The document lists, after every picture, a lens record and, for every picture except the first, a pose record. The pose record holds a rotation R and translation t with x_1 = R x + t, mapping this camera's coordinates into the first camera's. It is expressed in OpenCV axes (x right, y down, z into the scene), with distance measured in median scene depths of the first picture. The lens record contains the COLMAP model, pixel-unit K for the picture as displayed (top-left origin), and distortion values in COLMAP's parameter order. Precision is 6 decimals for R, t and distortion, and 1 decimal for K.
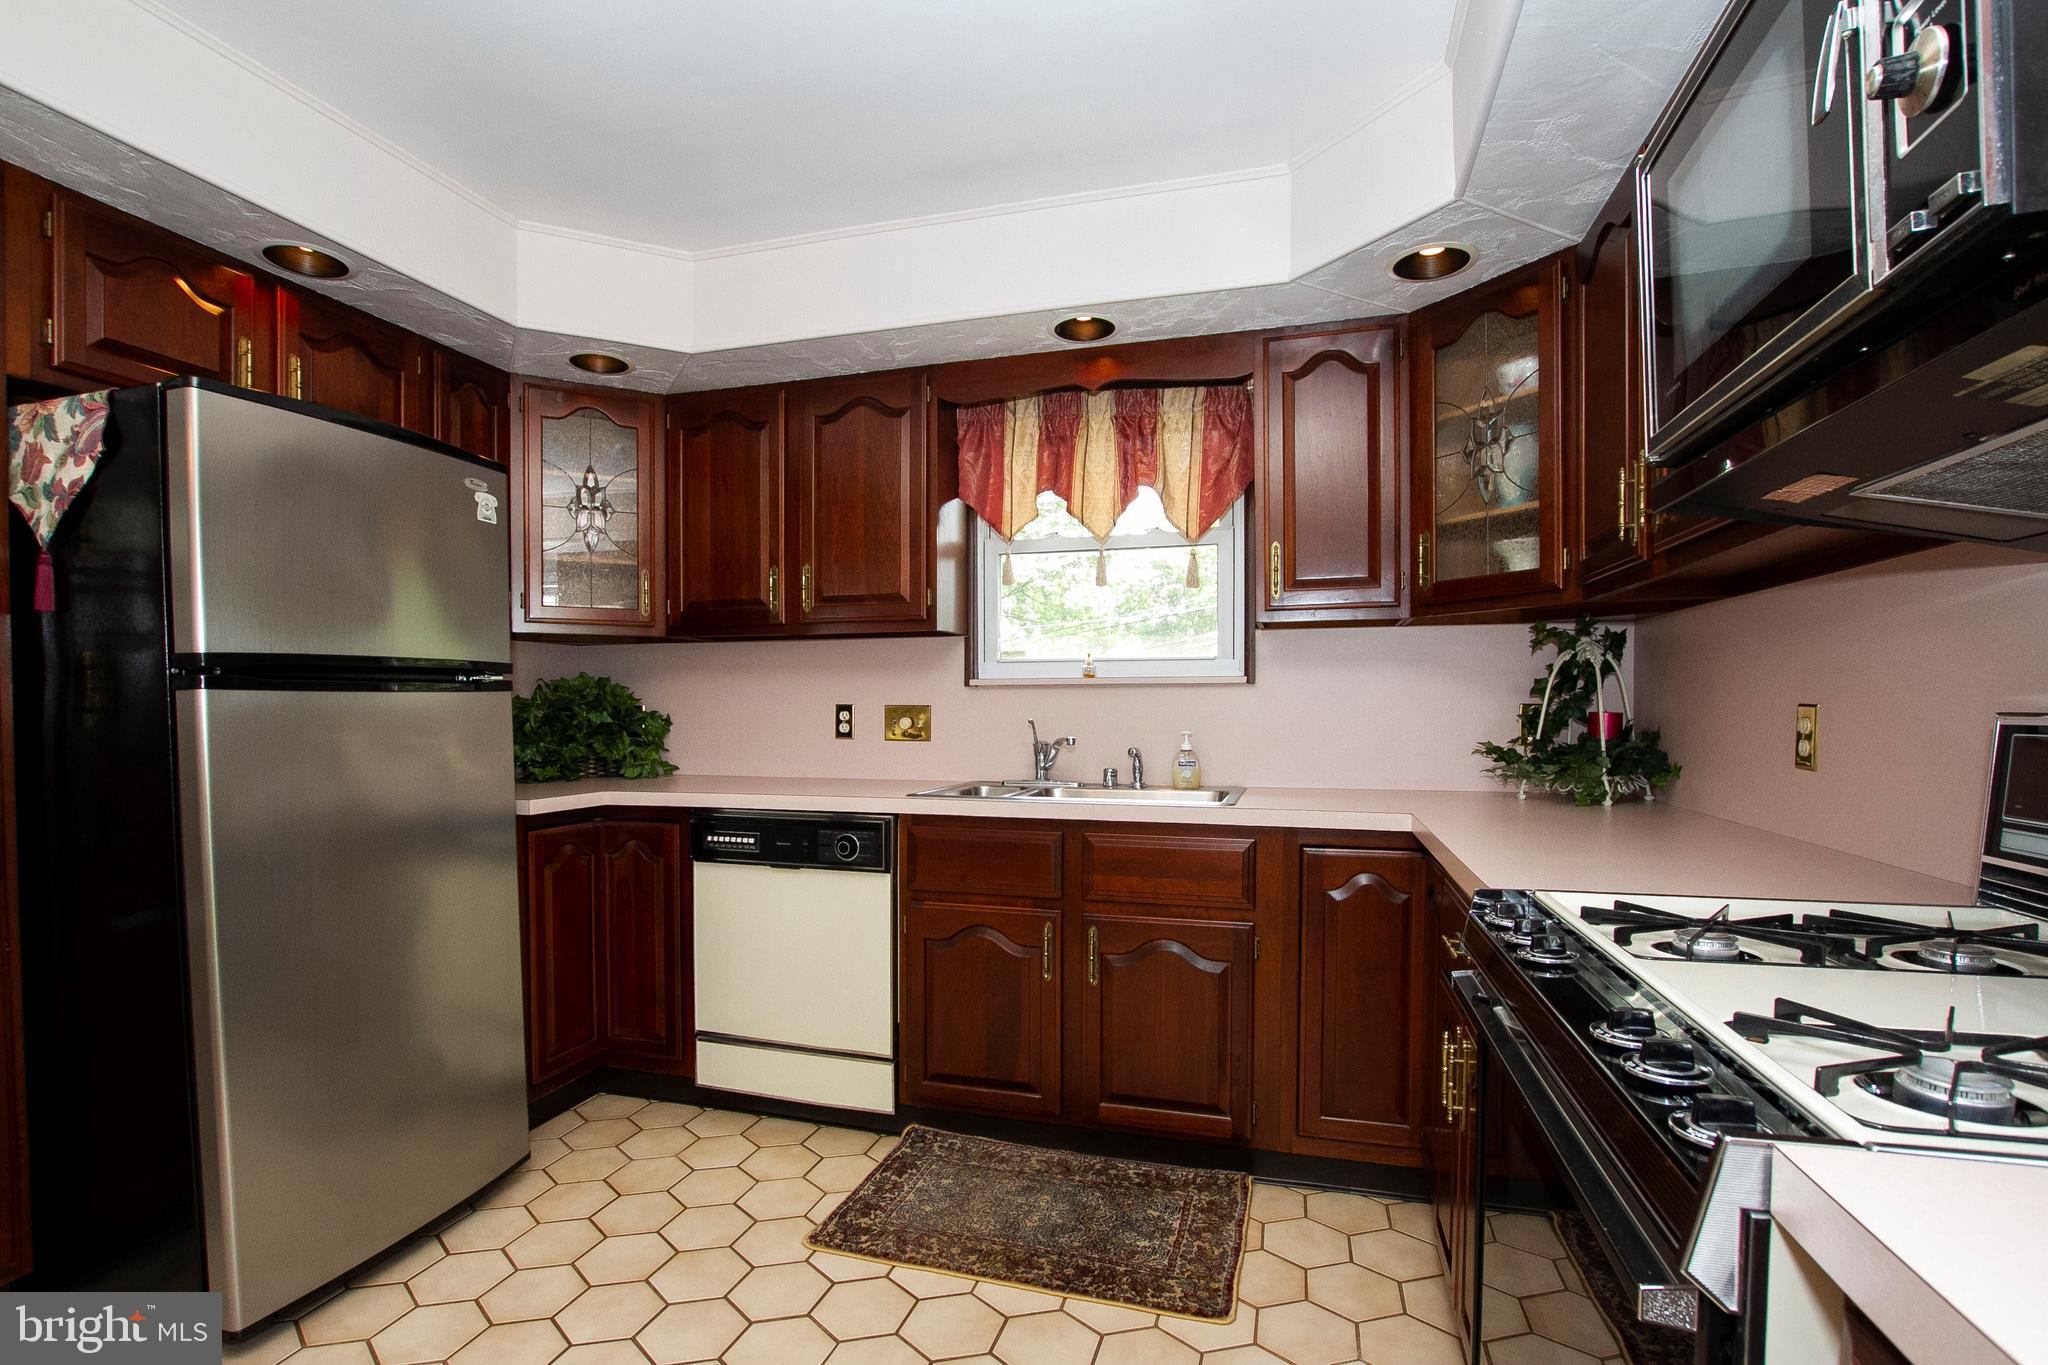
lens RADIAL K [[986.4, 0, 1014.9], [0, 986.4, 719.2], [0, 0, 1]] dist [-0.026821, 0.000317]
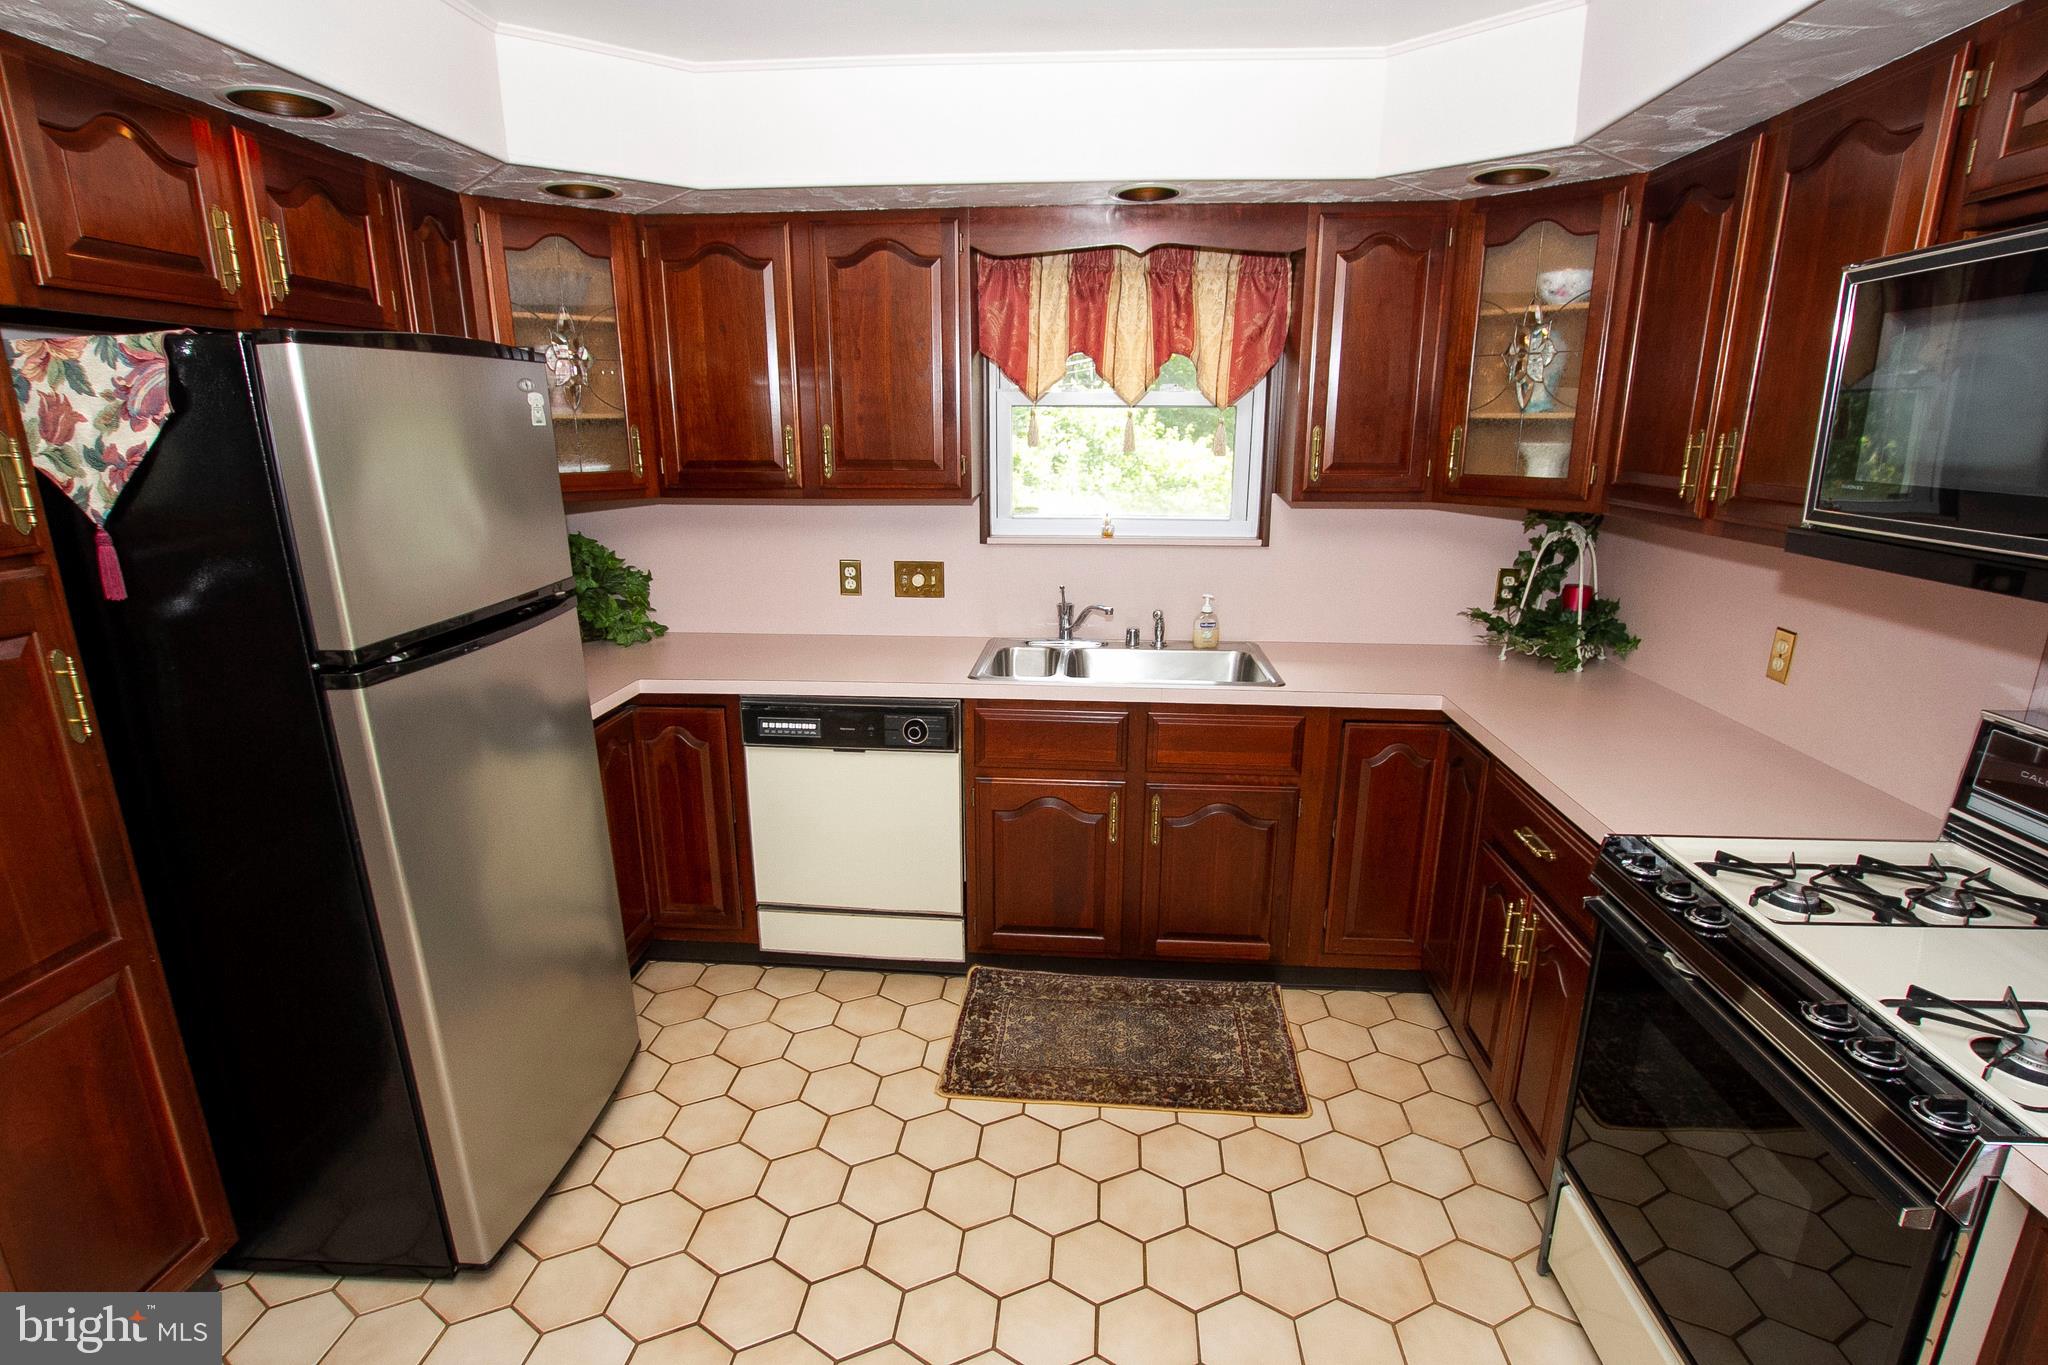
lens RADIAL K [[1027.1, 0, 1021.8], [0, 1027.1, 695.4], [0, 0, 1]] dist [-0.025790, 0.000257]
pose [[0.977260, -0.053328, 0.205231, -0.294879], [0.000656, 0.968615, 0.248565, -0.182497], [-0.212045, -0.242778, 0.946623, -0.033327]]
